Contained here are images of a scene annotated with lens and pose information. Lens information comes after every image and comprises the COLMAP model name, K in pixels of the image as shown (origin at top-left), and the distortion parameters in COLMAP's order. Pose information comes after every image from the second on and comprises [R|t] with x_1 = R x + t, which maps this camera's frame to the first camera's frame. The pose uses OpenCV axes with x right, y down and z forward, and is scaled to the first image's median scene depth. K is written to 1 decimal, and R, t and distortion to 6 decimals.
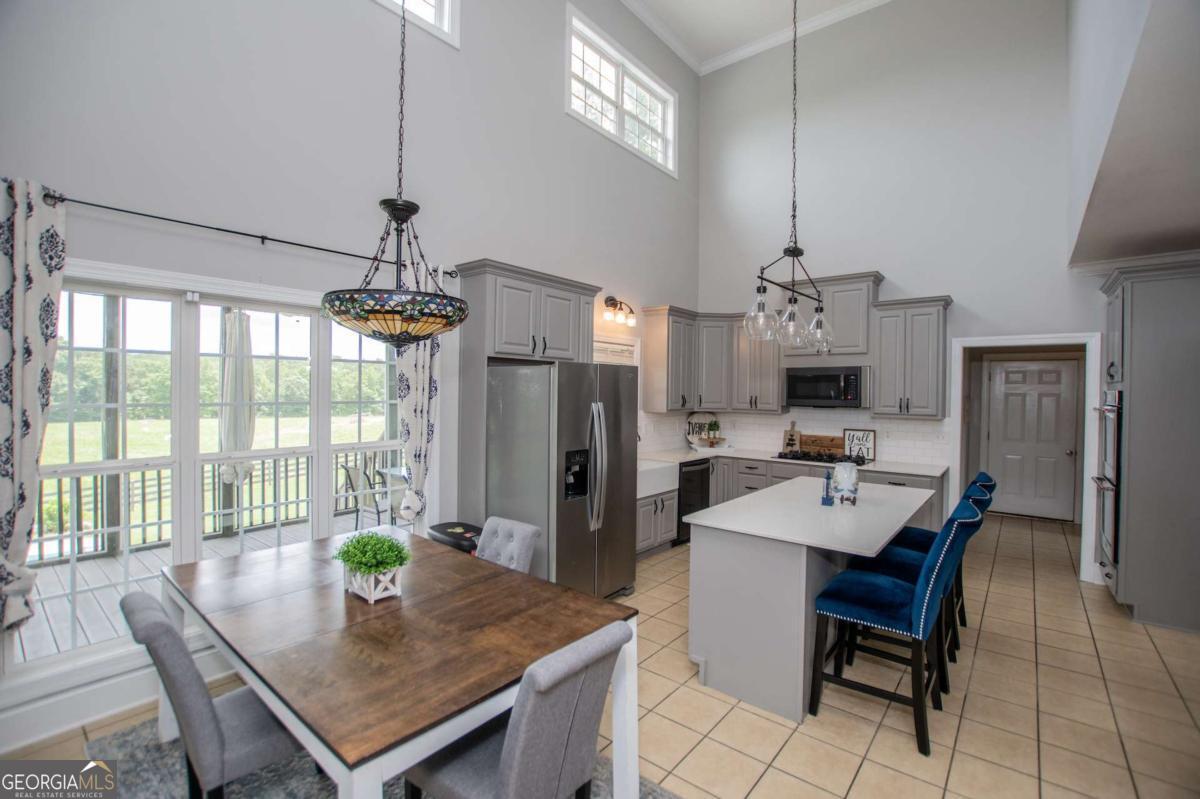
lens RADIAL K [[543.1, 0, 604.8], [0, 543.1, 405.3], [0, 0, 1]] dist [-0.003101, -0.000392]
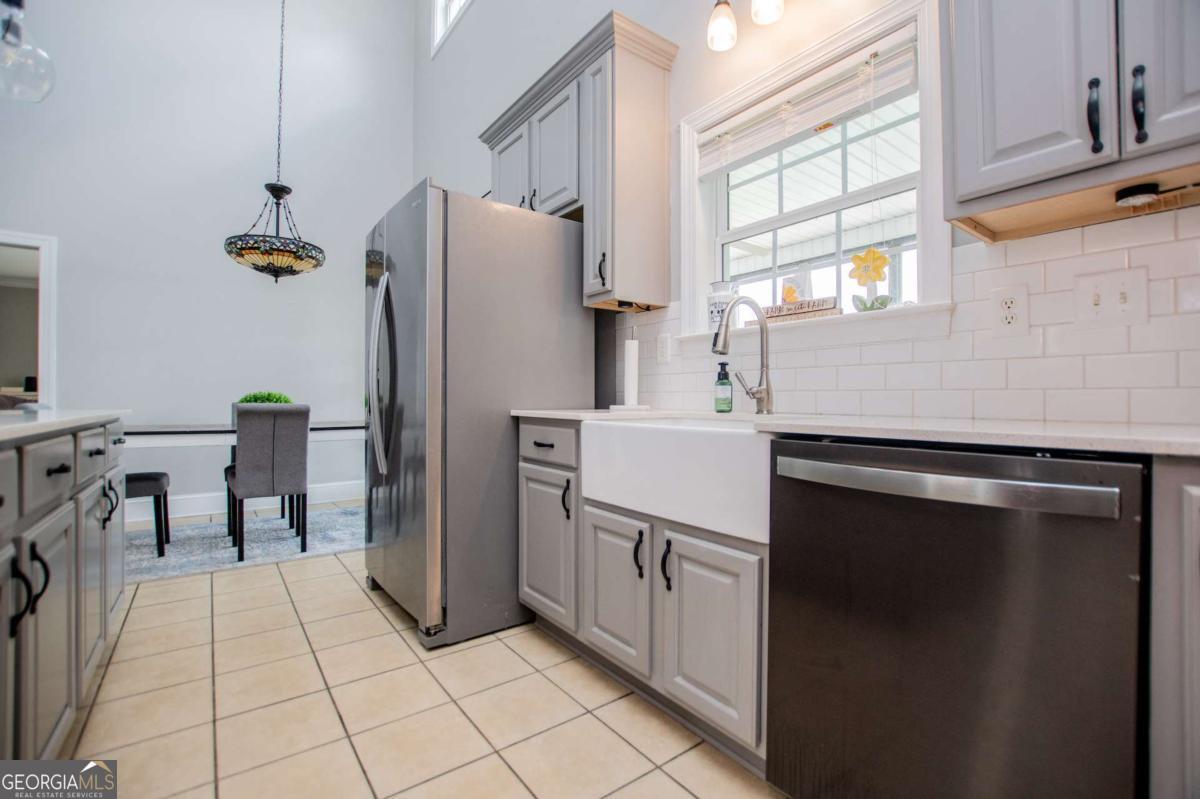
lens RADIAL K [[537.2, 0, 600.0], [0, 537.2, 399.5], [0, 0, 1]] dist [-0.002869, -0.000043]
pose [[-0.232860, -0.017636, -0.972350, 0.340468], [-0.033071, 0.999401, -0.010207, 0.087542], [0.971948, 0.029780, -0.233304, 0.892129]]
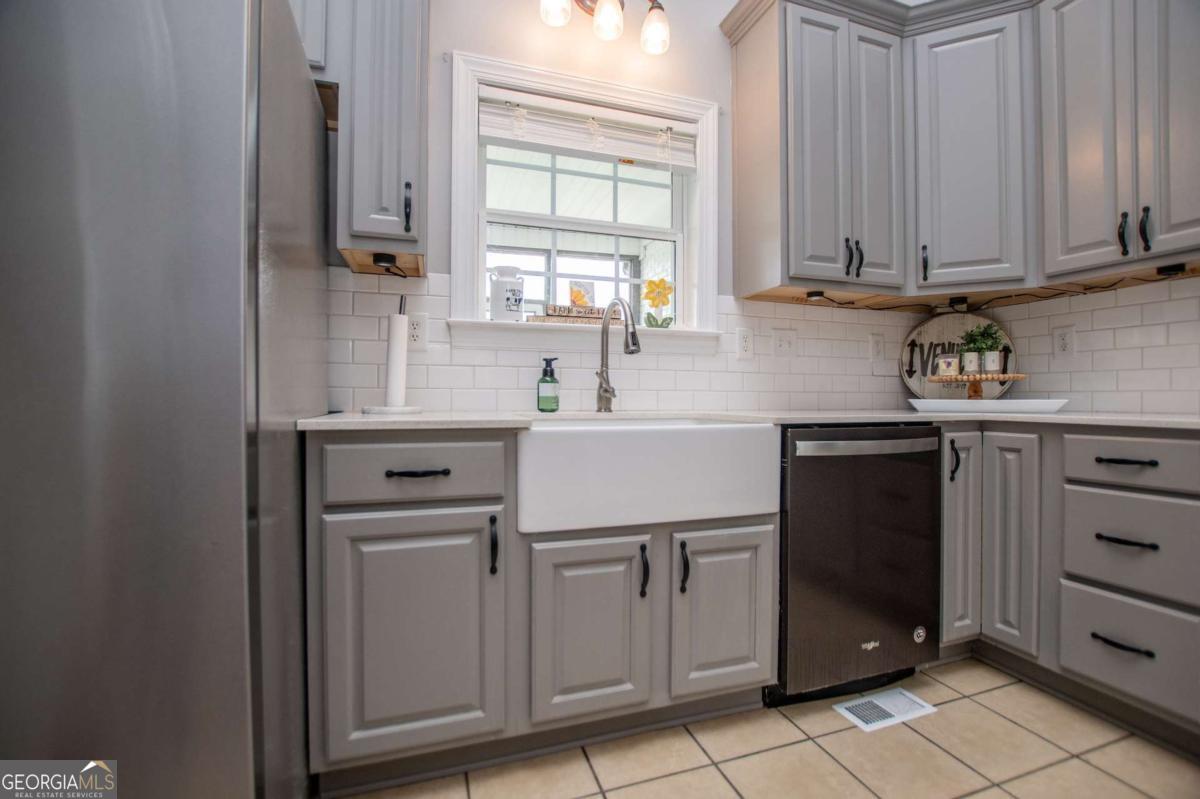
lens RADIAL K [[537.2, 0, 600.0], [0, 537.2, 399.5], [0, 0, 1]] dist [-0.002869, -0.000043]
pose [[0.851396, -0.011798, -0.524391, 0.186496], [-0.001353, 0.999694, -0.024690, 0.090279], [0.524522, 0.021730, 0.851120, 0.636773]]
